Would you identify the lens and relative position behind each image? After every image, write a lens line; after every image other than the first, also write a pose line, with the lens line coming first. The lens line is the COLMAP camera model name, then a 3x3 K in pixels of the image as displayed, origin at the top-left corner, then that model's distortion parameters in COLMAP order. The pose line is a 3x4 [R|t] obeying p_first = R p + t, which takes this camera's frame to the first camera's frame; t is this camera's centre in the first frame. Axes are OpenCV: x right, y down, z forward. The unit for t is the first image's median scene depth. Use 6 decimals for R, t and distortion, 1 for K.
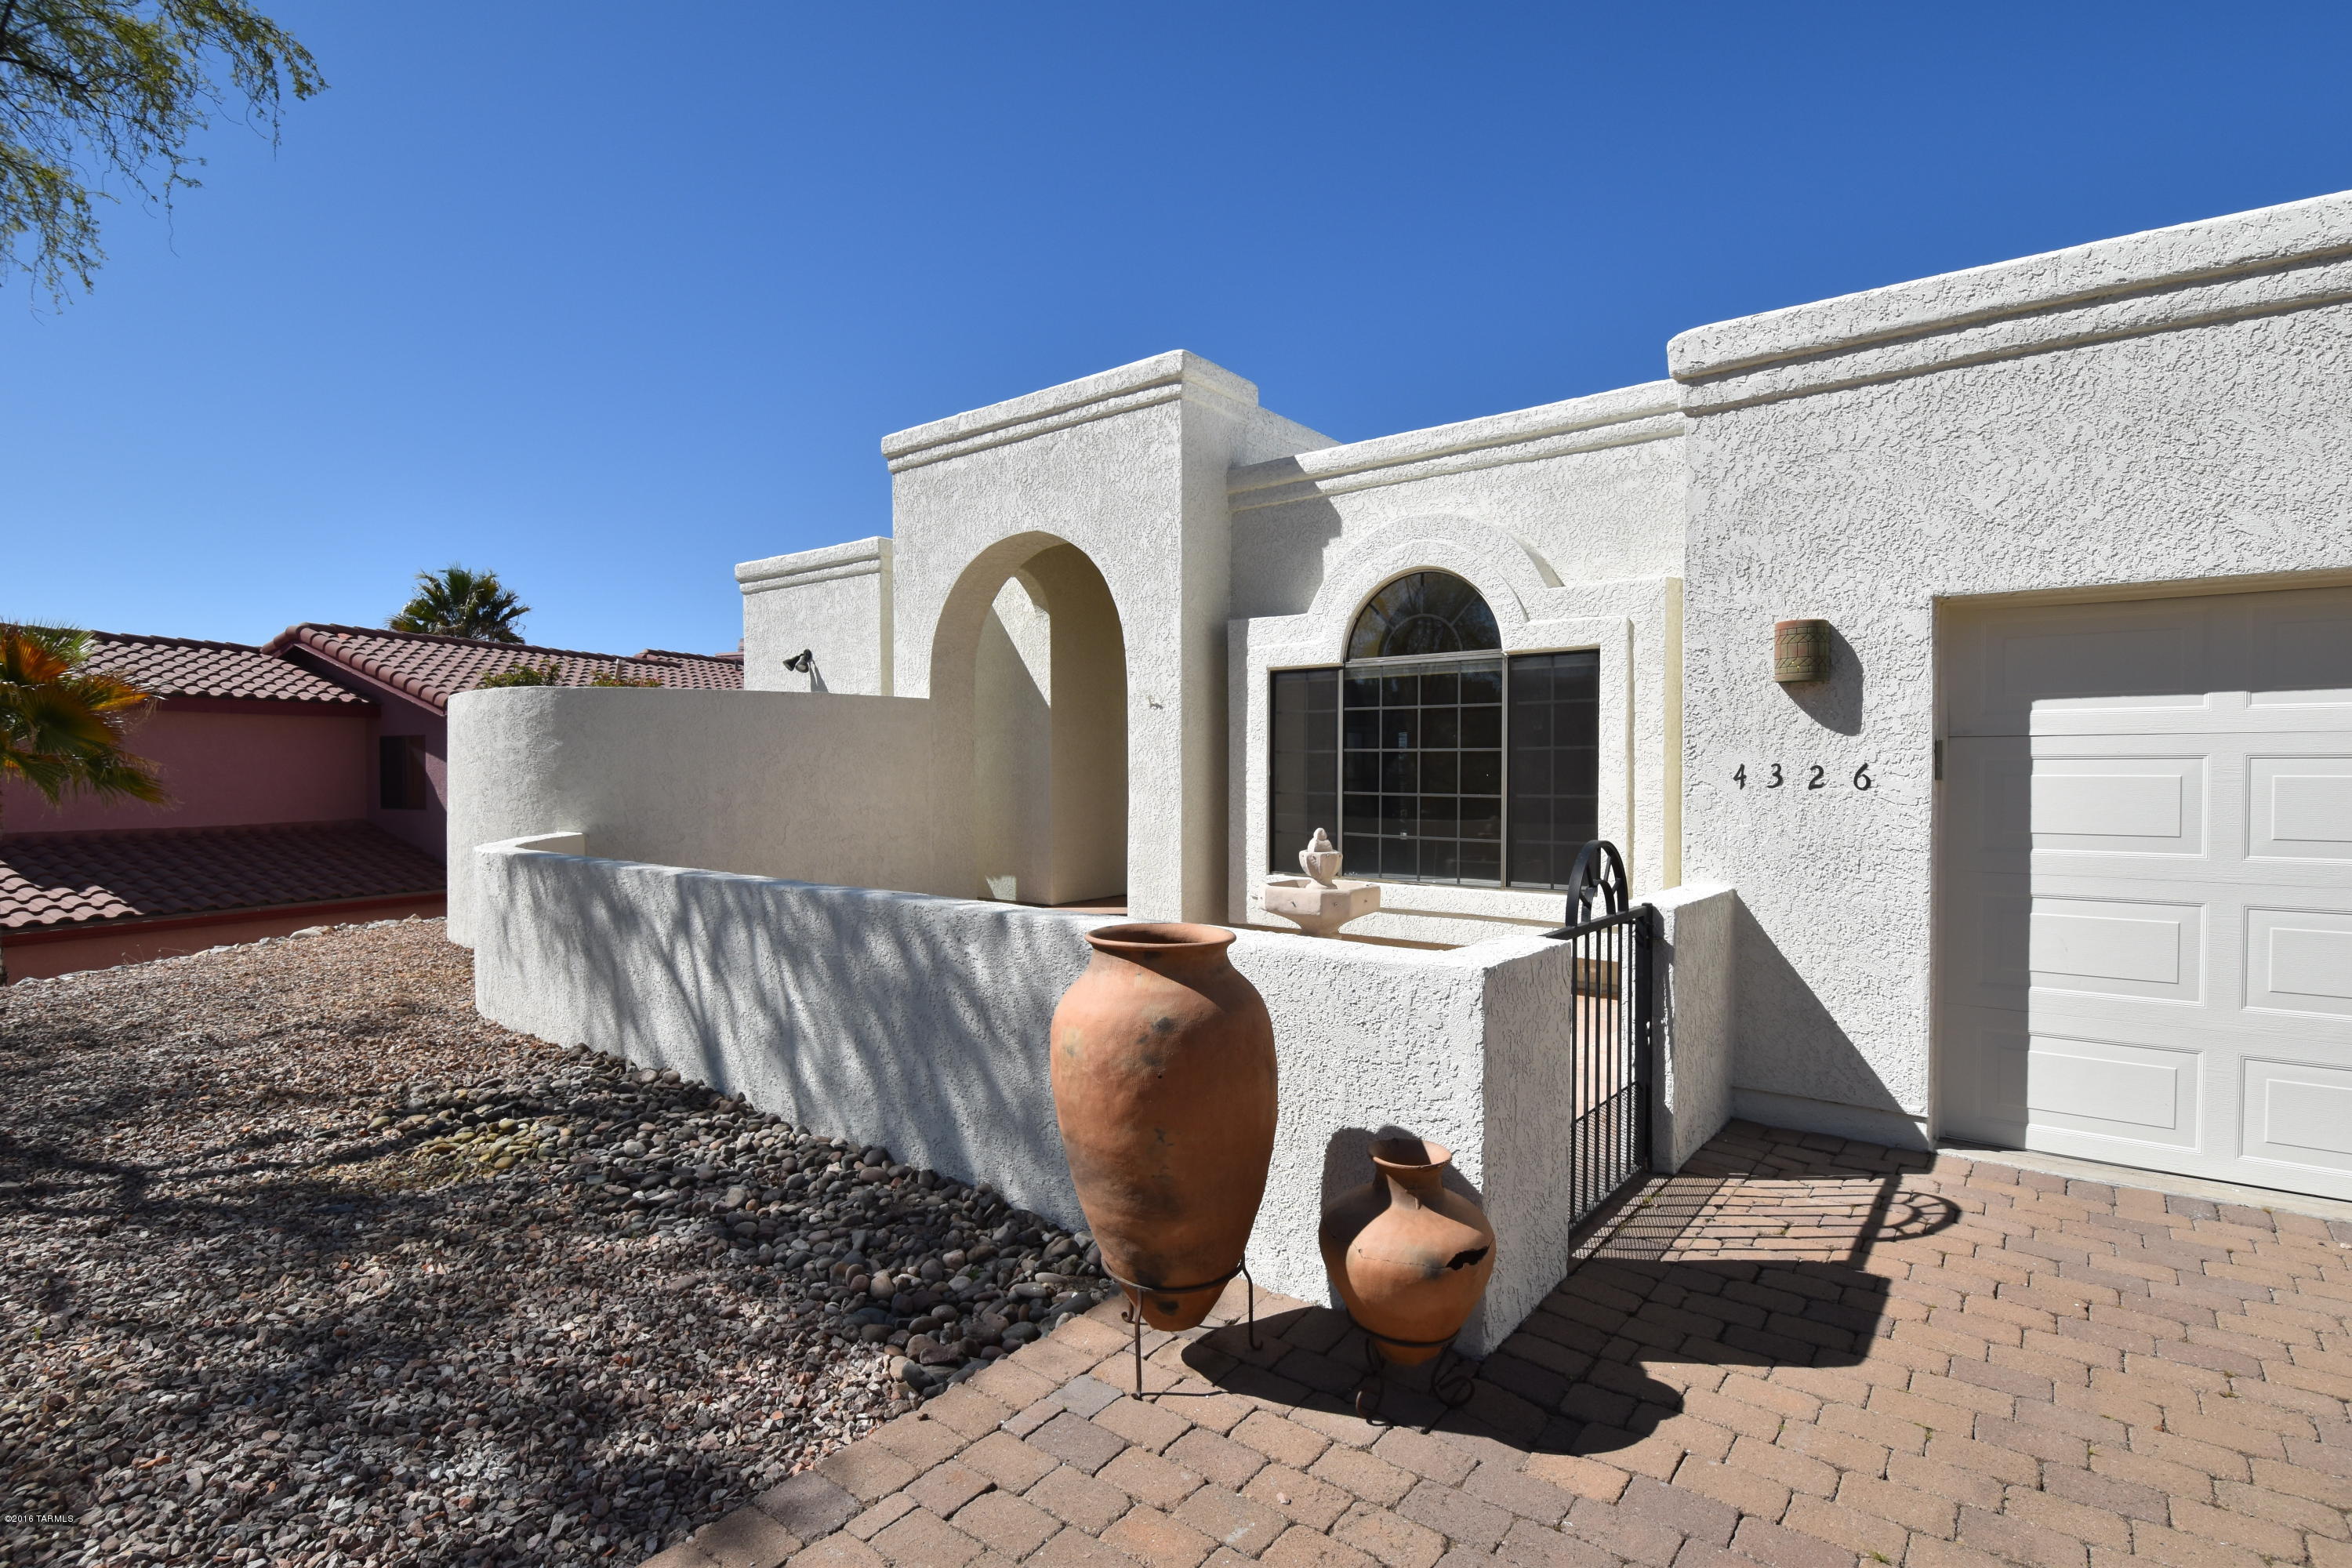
lens RADIAL K [[1120.1, 0, 1187.5], [0, 1120.1, 787.7], [0, 0, 1]] dist [-0.000368, -0.006247]
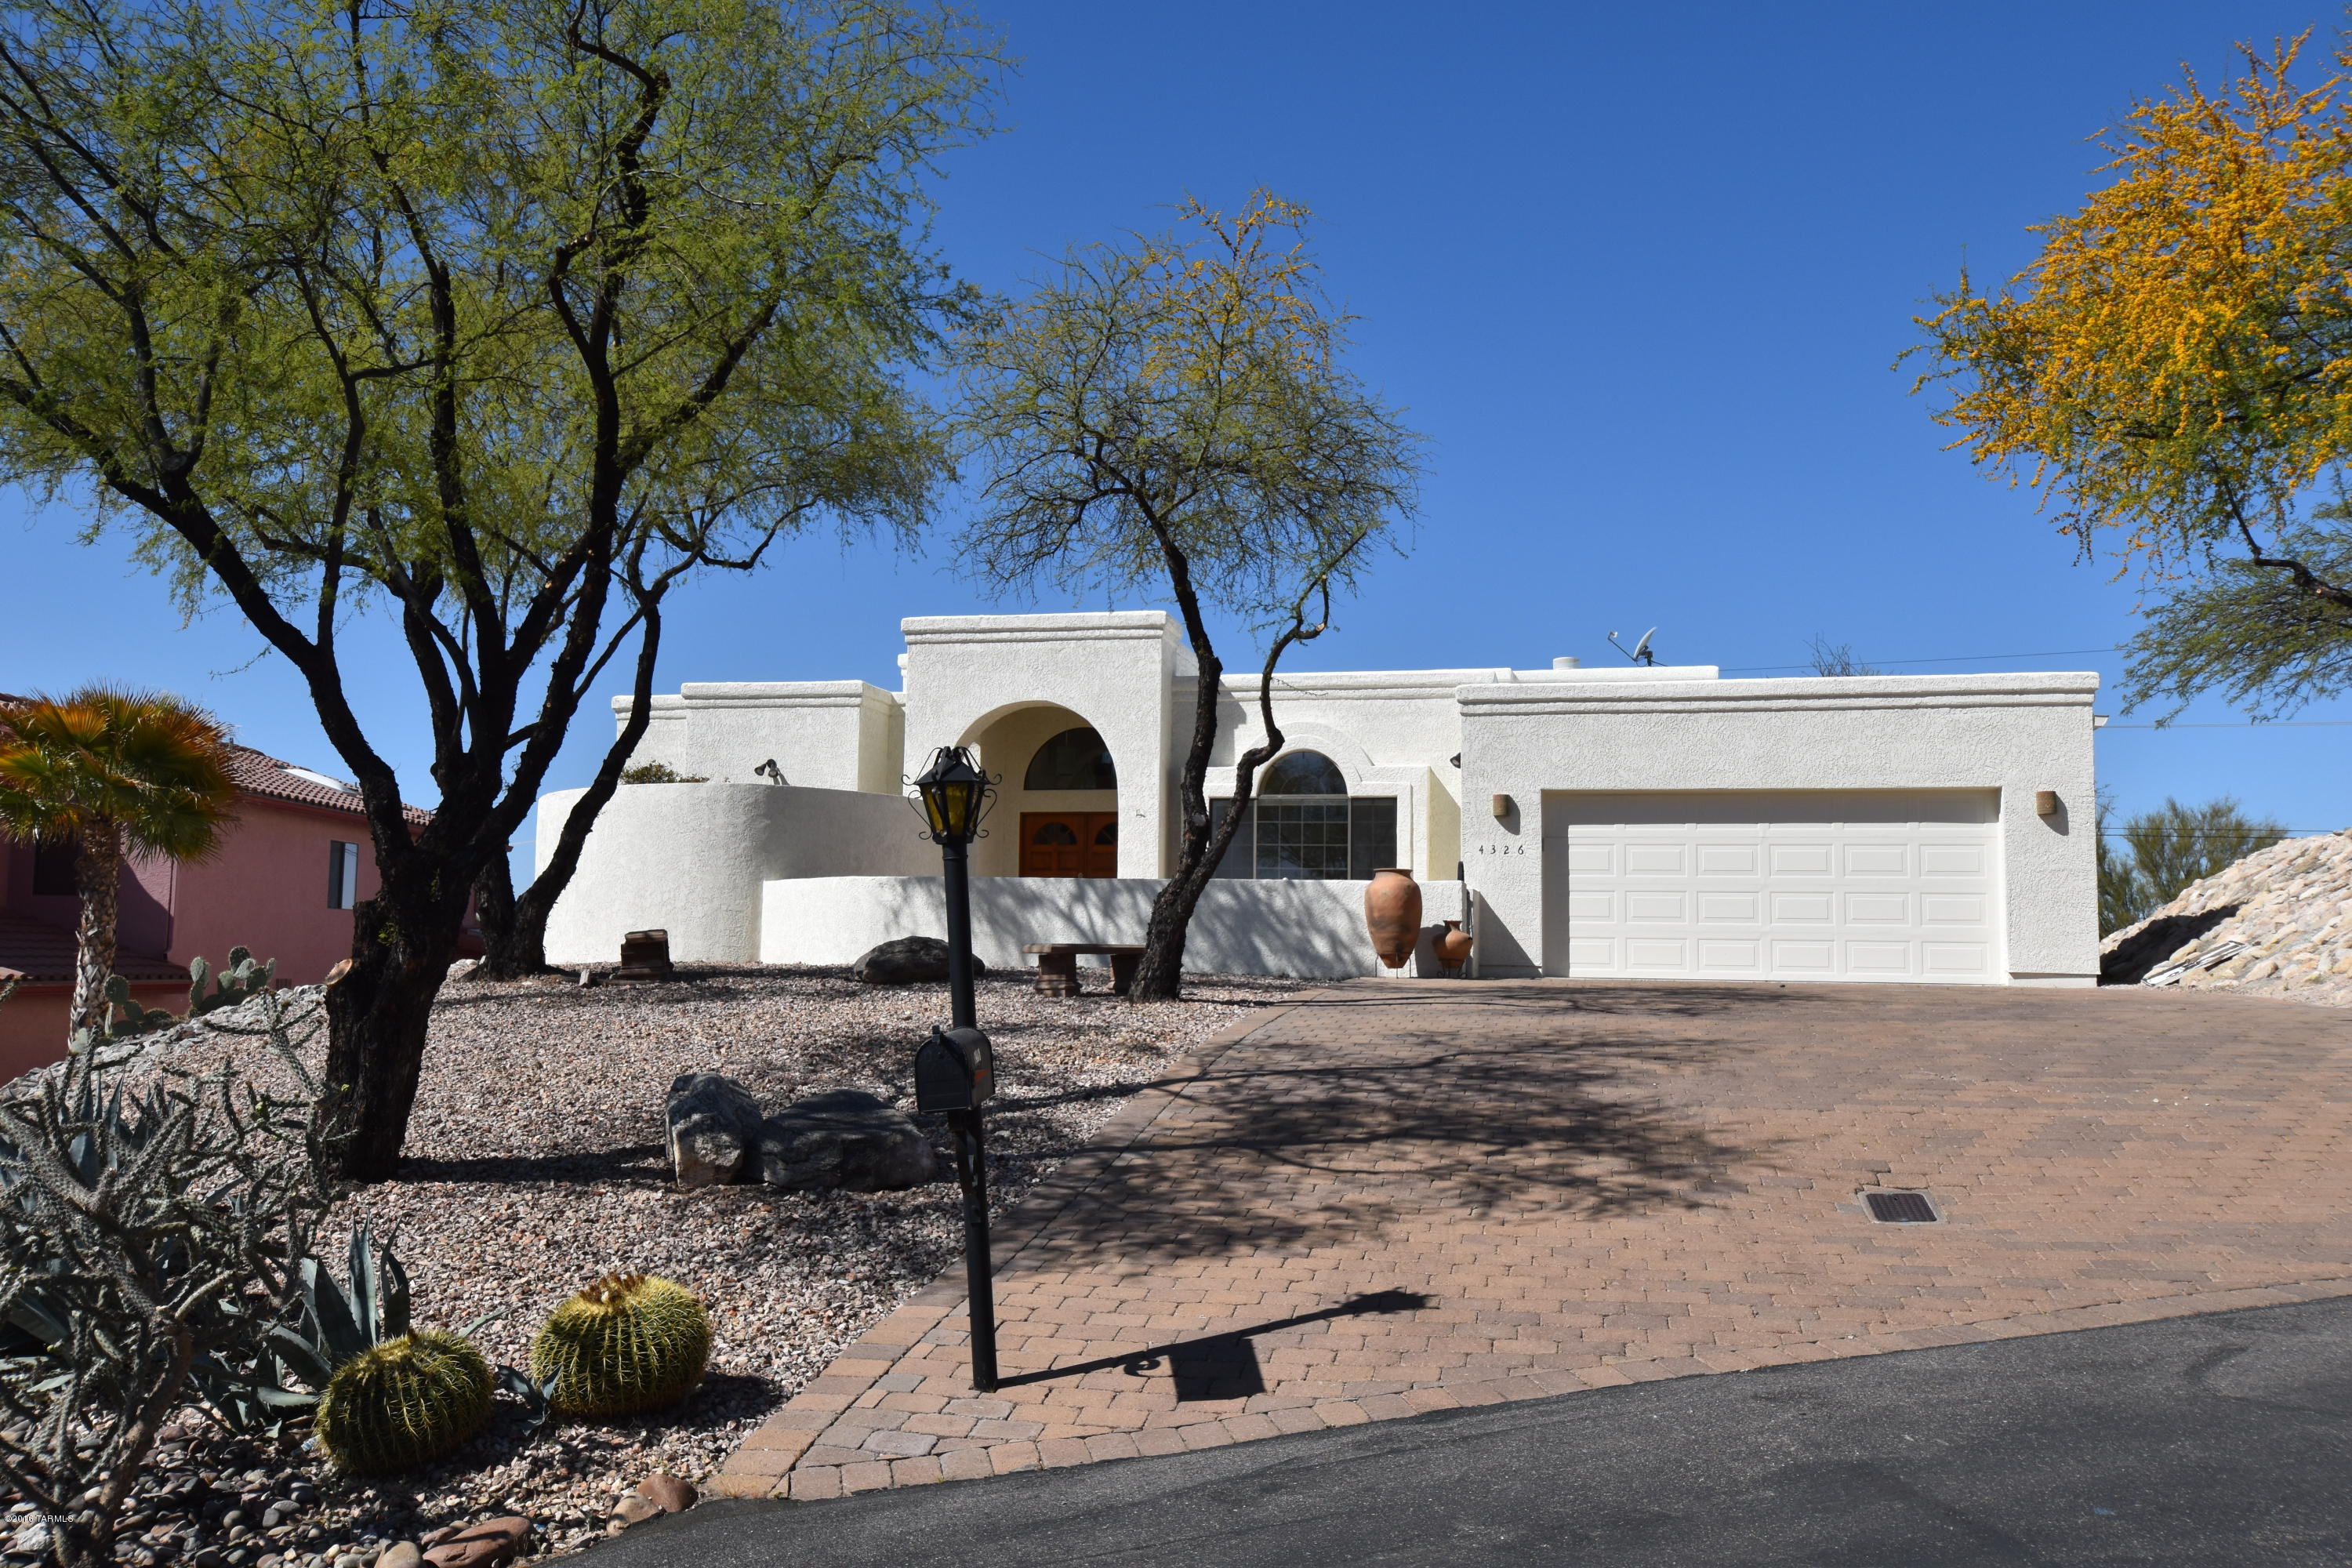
lens RADIAL K [[1793.3, 0, 1178.7], [0, 1793.3, 780.4], [0, 0, 1]] dist [0.063523, 0.002164]
pose [[0.906314, 0.055892, 0.418893, -1.559009], [-0.009594, 0.993681, -0.111828, 0.246636], [-0.422497, 0.097333, 0.901123, -2.046684]]
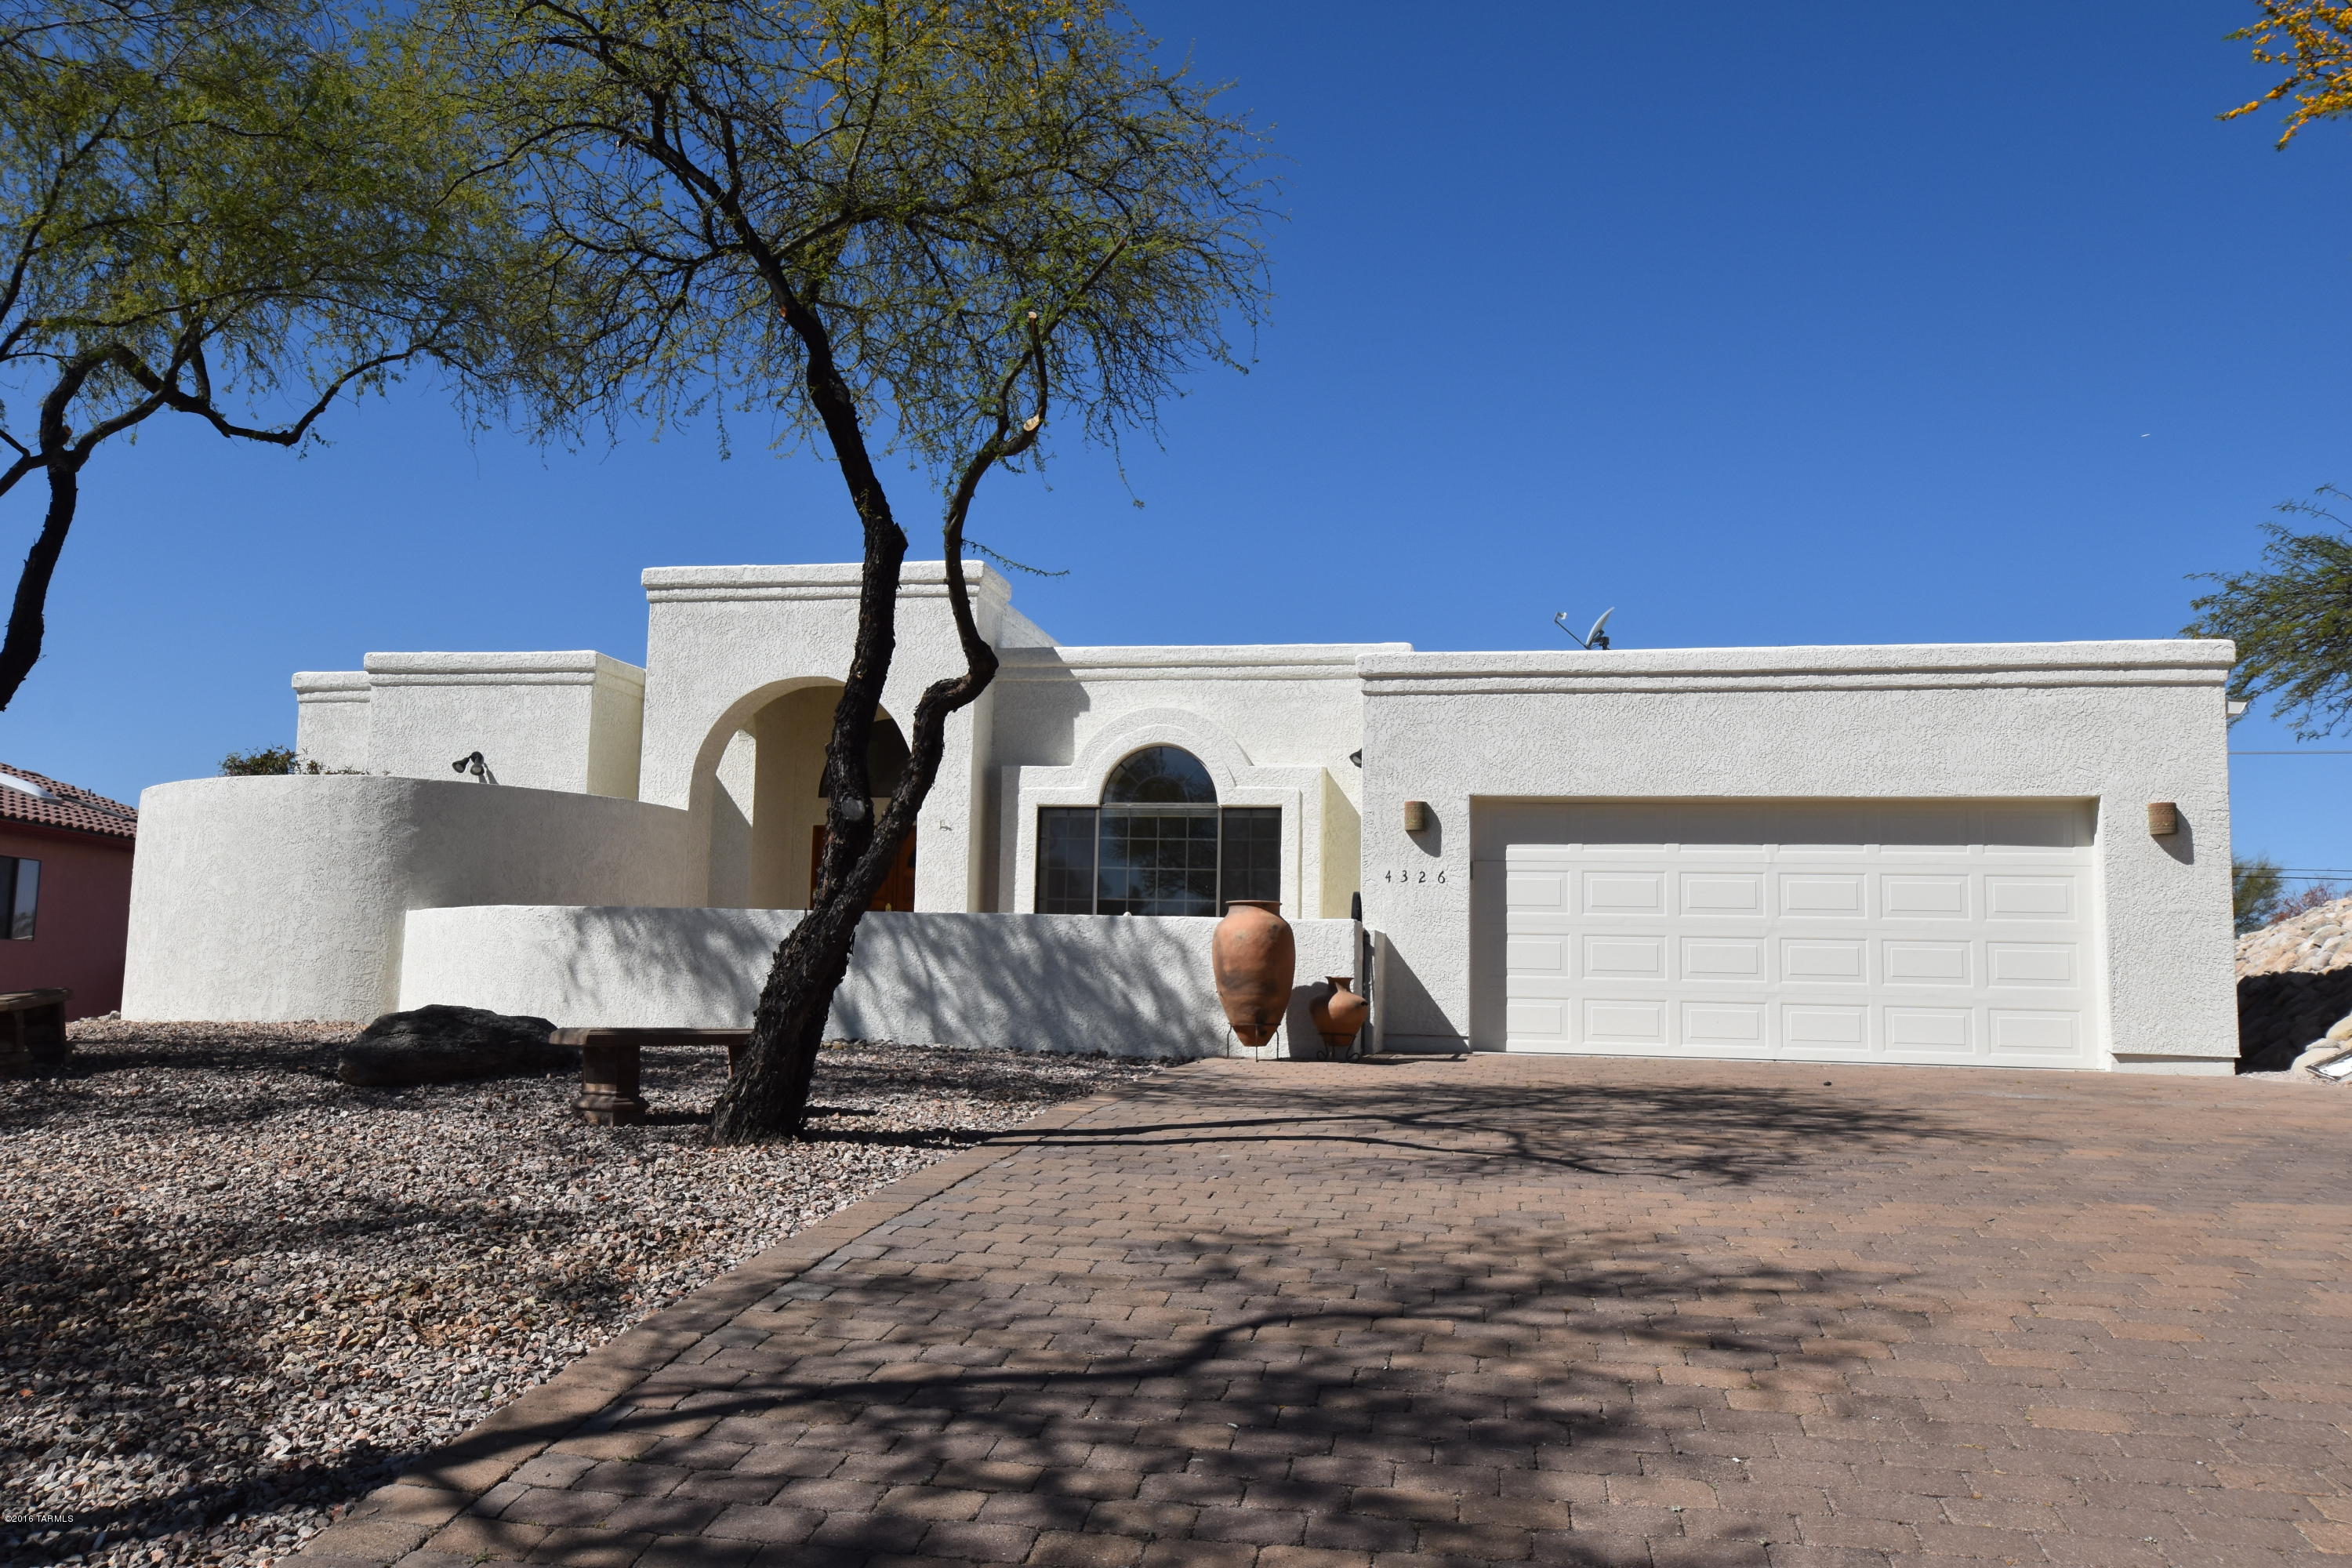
lens RADIAL K [[1793.3, 0, 1160.4], [0, 1793.3, 791.0], [0, 0, 1]] dist [0.063523, 0.002164]
pose [[0.894762, 0.070499, 0.440943, -1.006951], [-0.017263, 0.992182, -0.123603, 0.188201], [-0.446210, 0.102983, 0.888983, -1.310727]]
